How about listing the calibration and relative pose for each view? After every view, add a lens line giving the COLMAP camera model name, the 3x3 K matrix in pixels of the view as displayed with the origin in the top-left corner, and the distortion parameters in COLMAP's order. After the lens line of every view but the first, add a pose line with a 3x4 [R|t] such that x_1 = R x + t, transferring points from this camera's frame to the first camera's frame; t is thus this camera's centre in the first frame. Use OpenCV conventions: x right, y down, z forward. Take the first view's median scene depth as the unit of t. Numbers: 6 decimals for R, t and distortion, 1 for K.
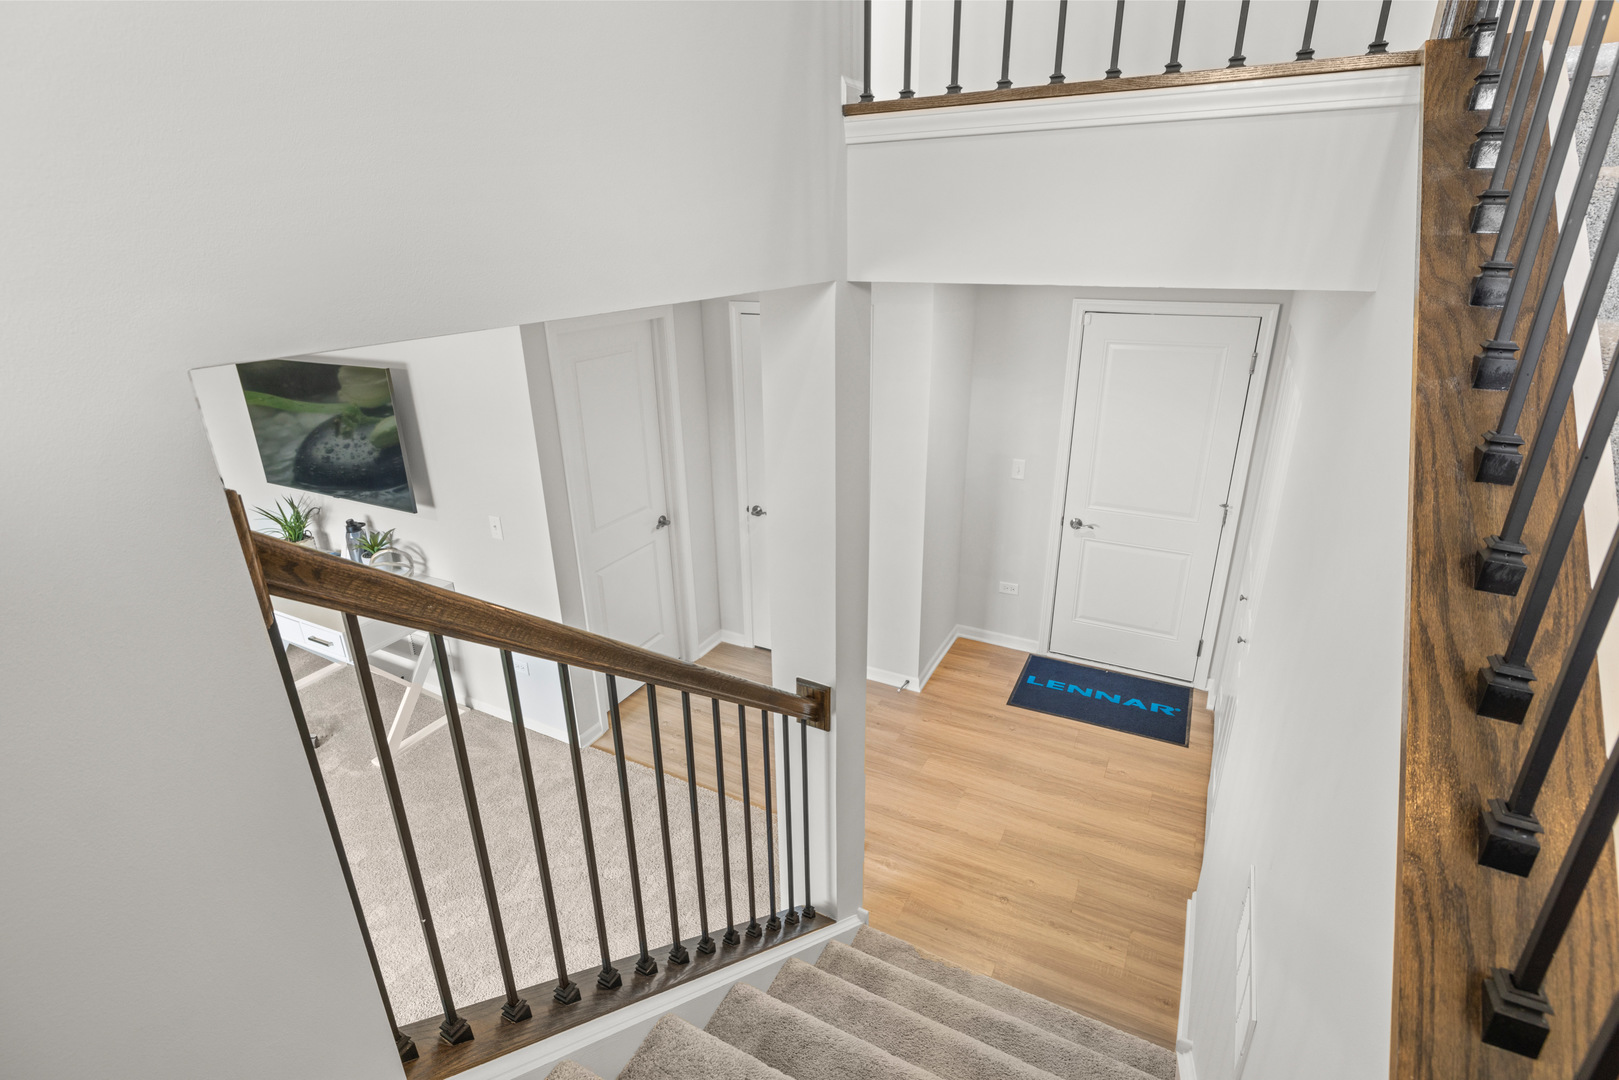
lens RADIAL K [[776.8, 0, 803.1], [0, 776.8, 534.4], [0, 0, 1]] dist [-0.002890, -0.000032]
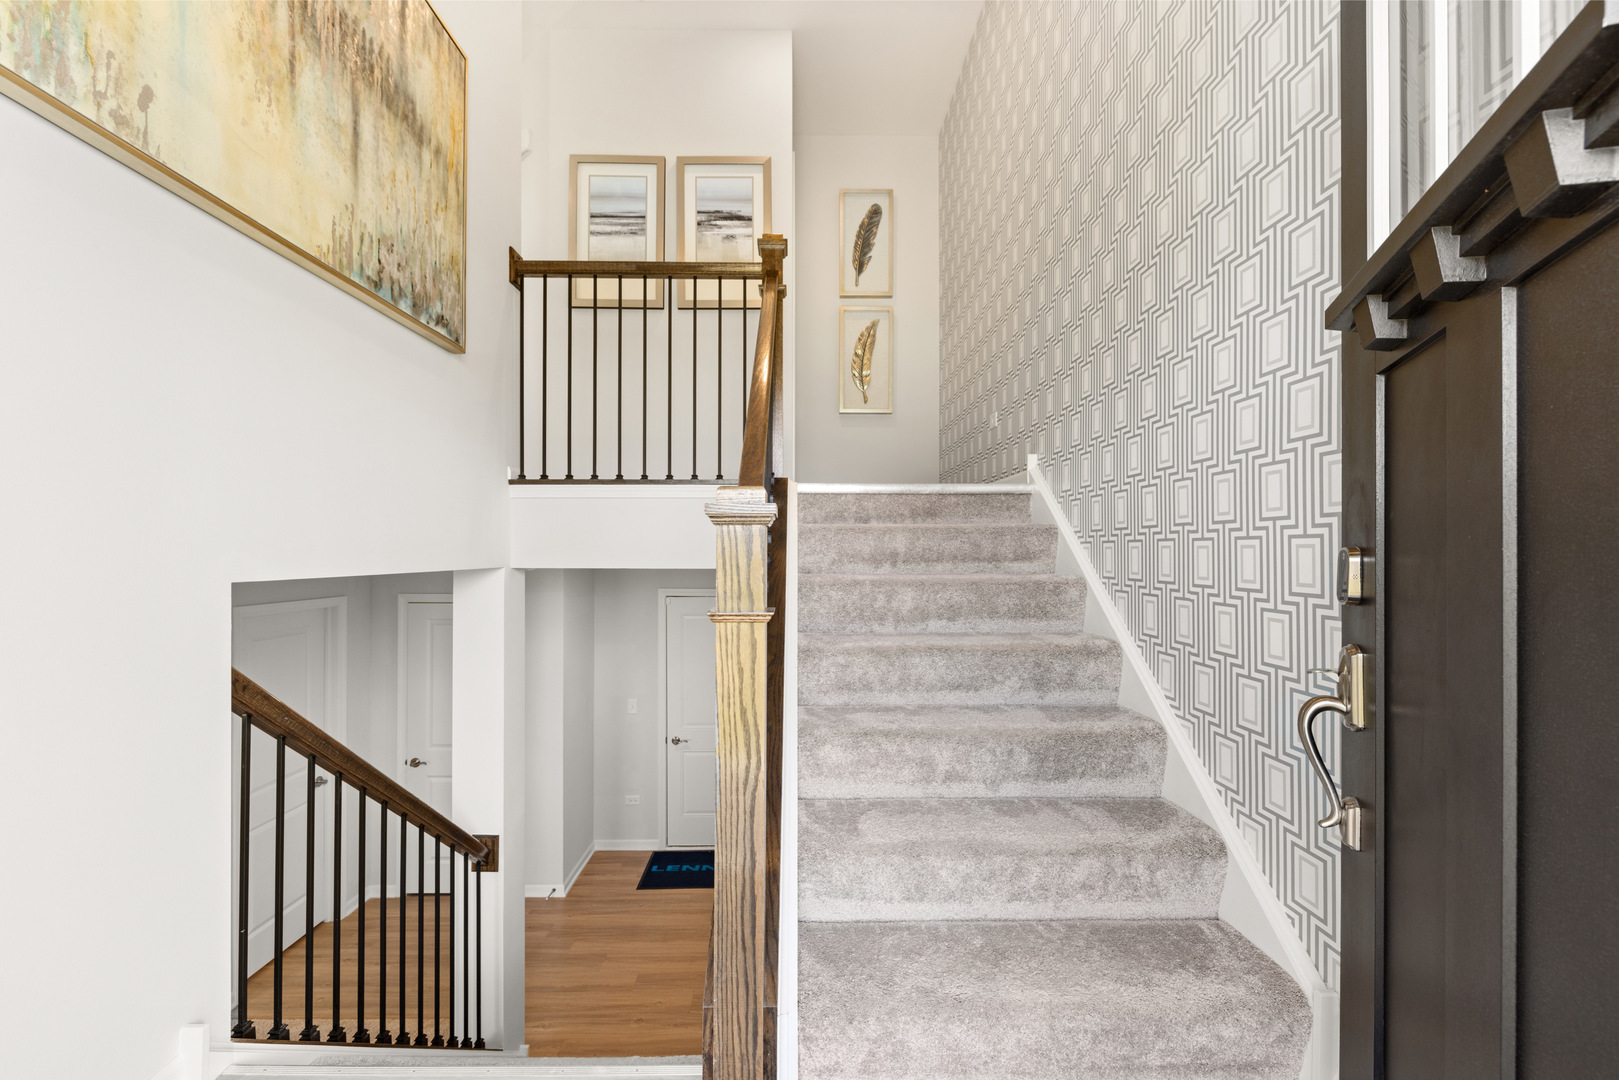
lens RADIAL K [[688.0, 0, 804.5], [0, 688.0, 544.0], [0, 0, 1]] dist [-0.001026, 0.000096]
pose [[0.880088, 0.019979, 0.474389, -0.043233], [0.158541, 0.929406, -0.333269, 0.108947], [-0.447559, 0.368517, 0.814792, -0.257378]]
